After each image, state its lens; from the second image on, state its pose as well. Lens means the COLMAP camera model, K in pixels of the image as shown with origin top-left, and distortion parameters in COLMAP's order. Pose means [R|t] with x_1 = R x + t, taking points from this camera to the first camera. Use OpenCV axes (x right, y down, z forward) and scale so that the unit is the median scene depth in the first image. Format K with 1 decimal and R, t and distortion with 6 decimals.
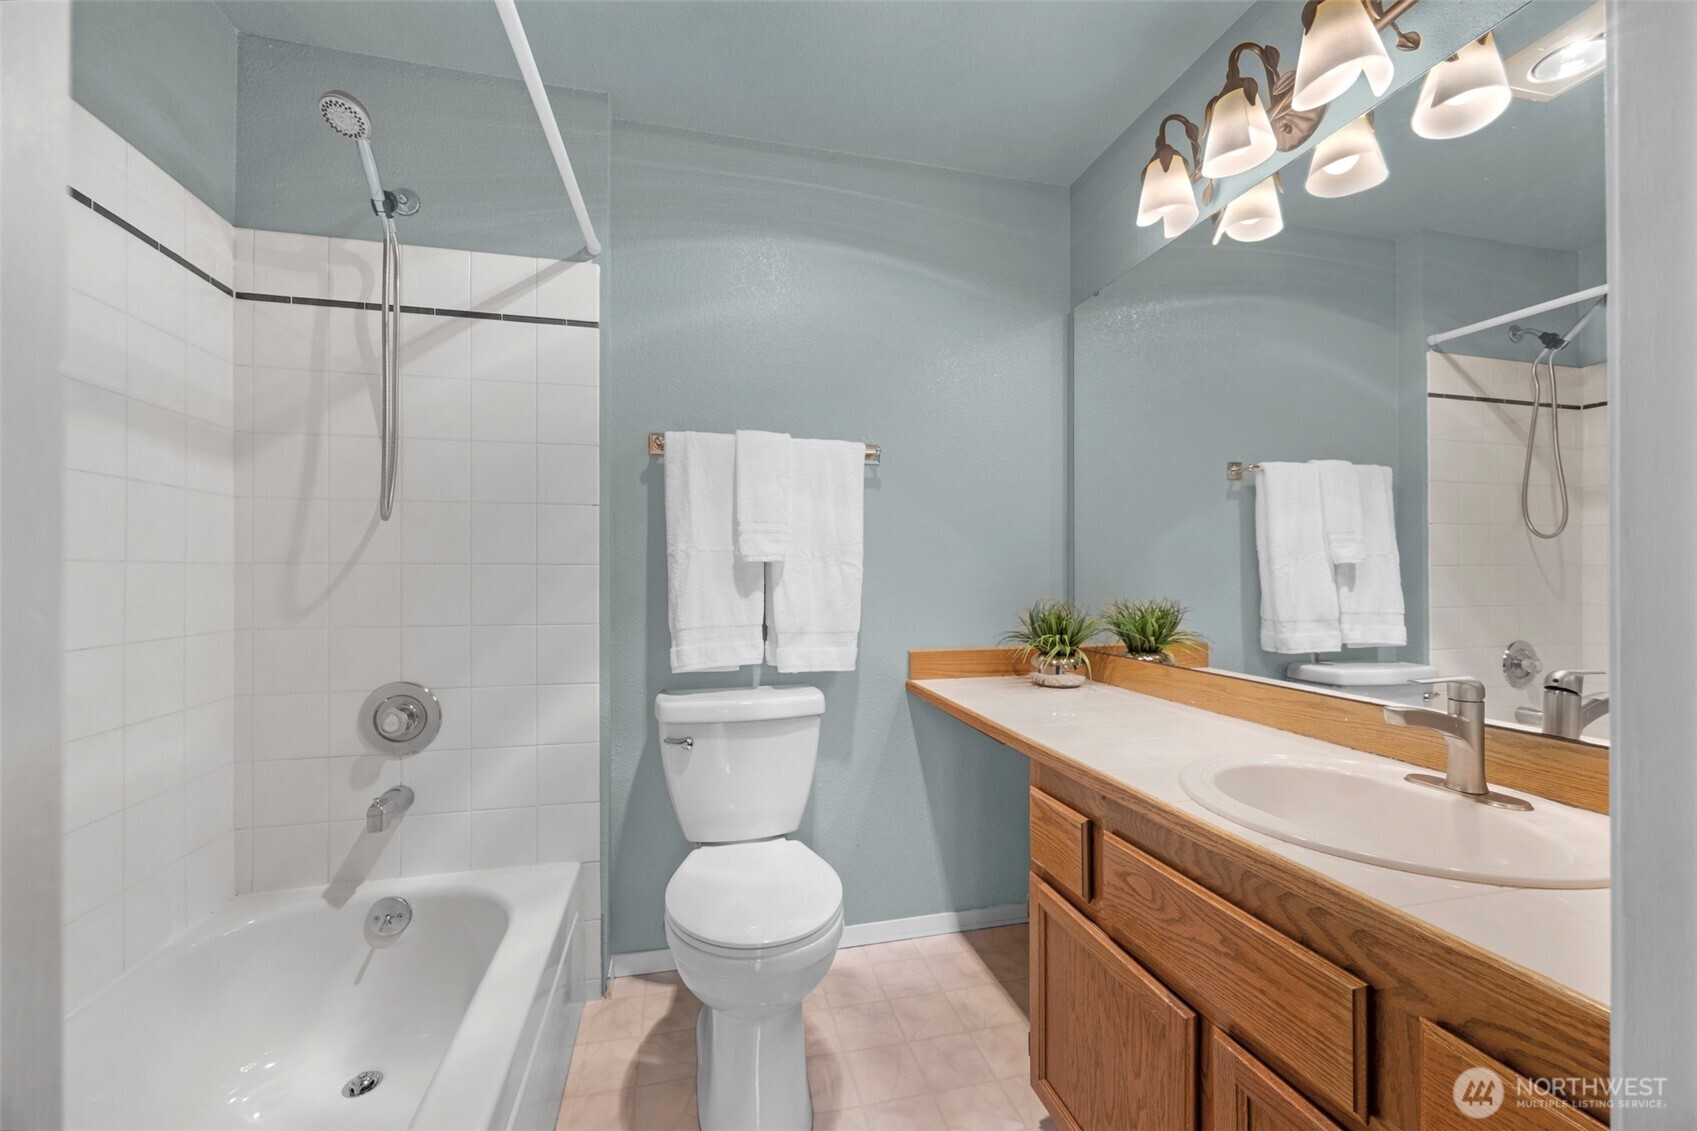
lens RADIAL K [[675.1, 0, 848.5], [0, 675.1, 565.5], [0, 0, 1]] dist [-0.000394, -0.000113]
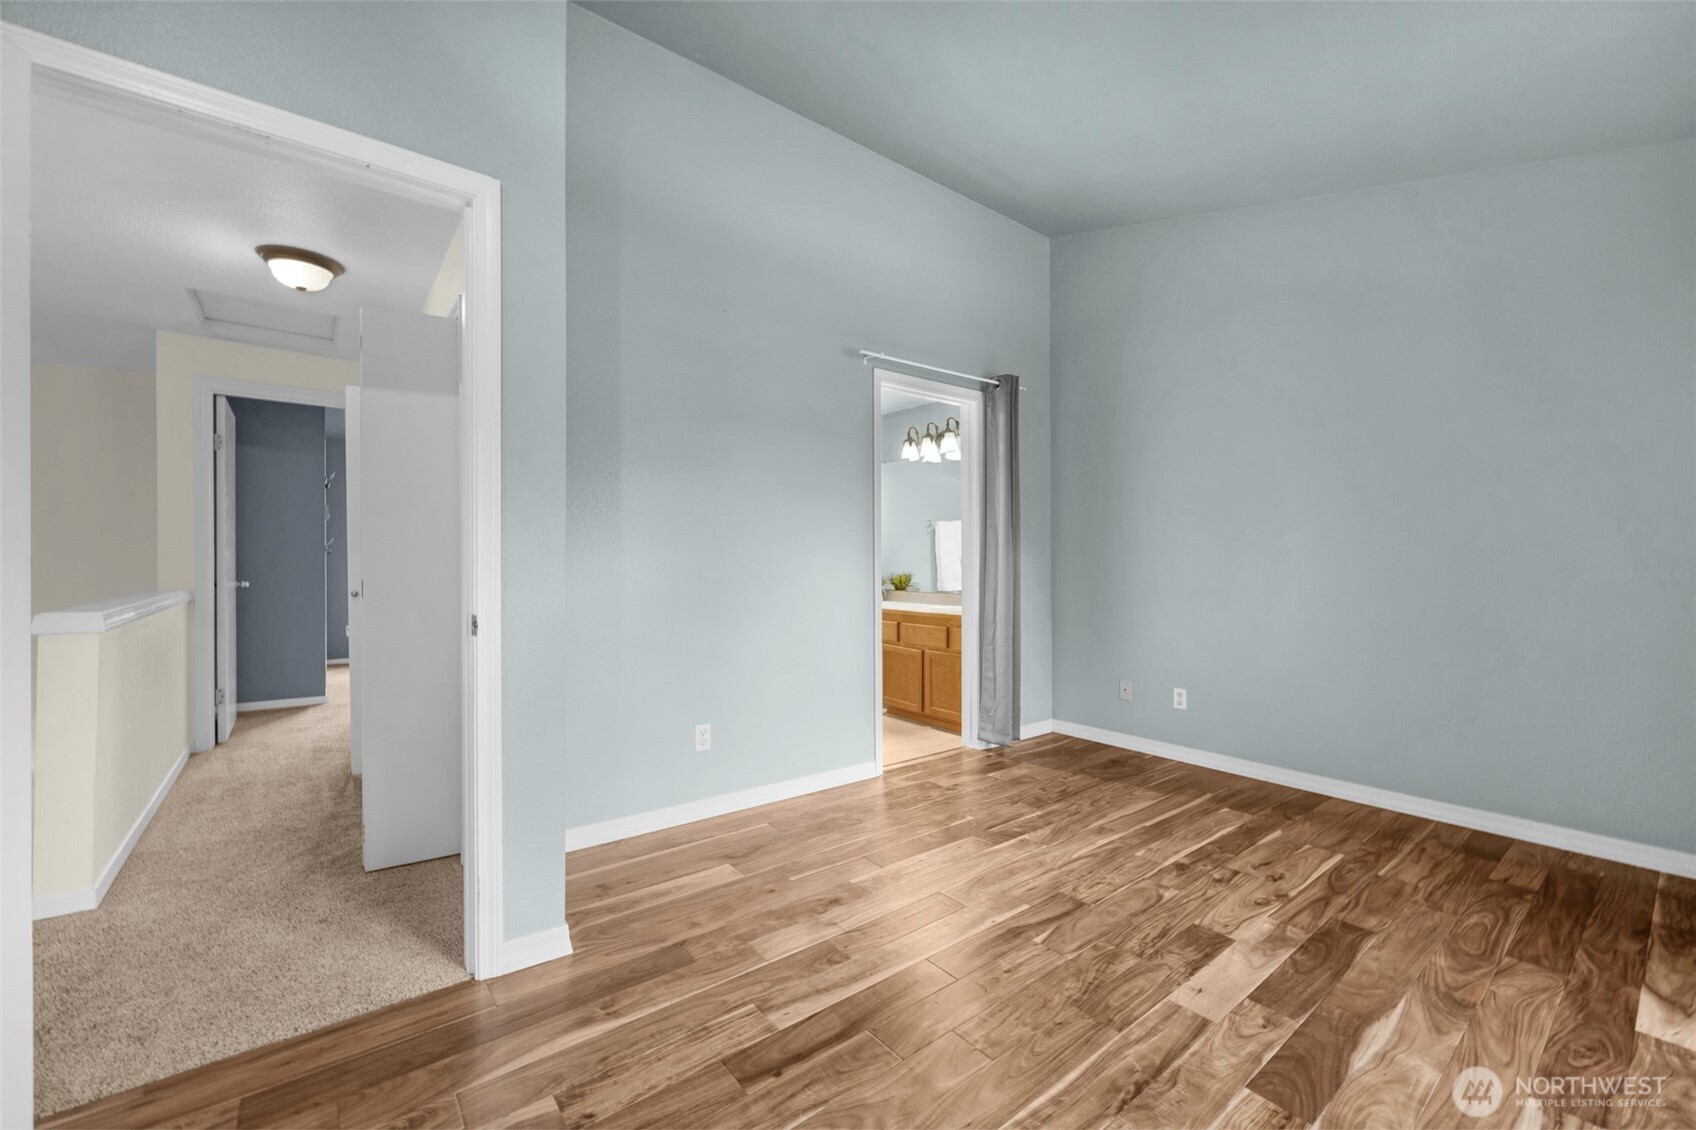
lens RADIAL K [[674.7, 0, 848.0], [0, 674.7, 565.0], [0, 0, 1]] dist [-0.000394, -0.000113]
pose [[0.919519, -0.006140, 0.392997, -1.020976], [0.004796, 0.999979, 0.004401, 0.012521], [-0.393016, -0.002162, 0.919529, -1.764249]]
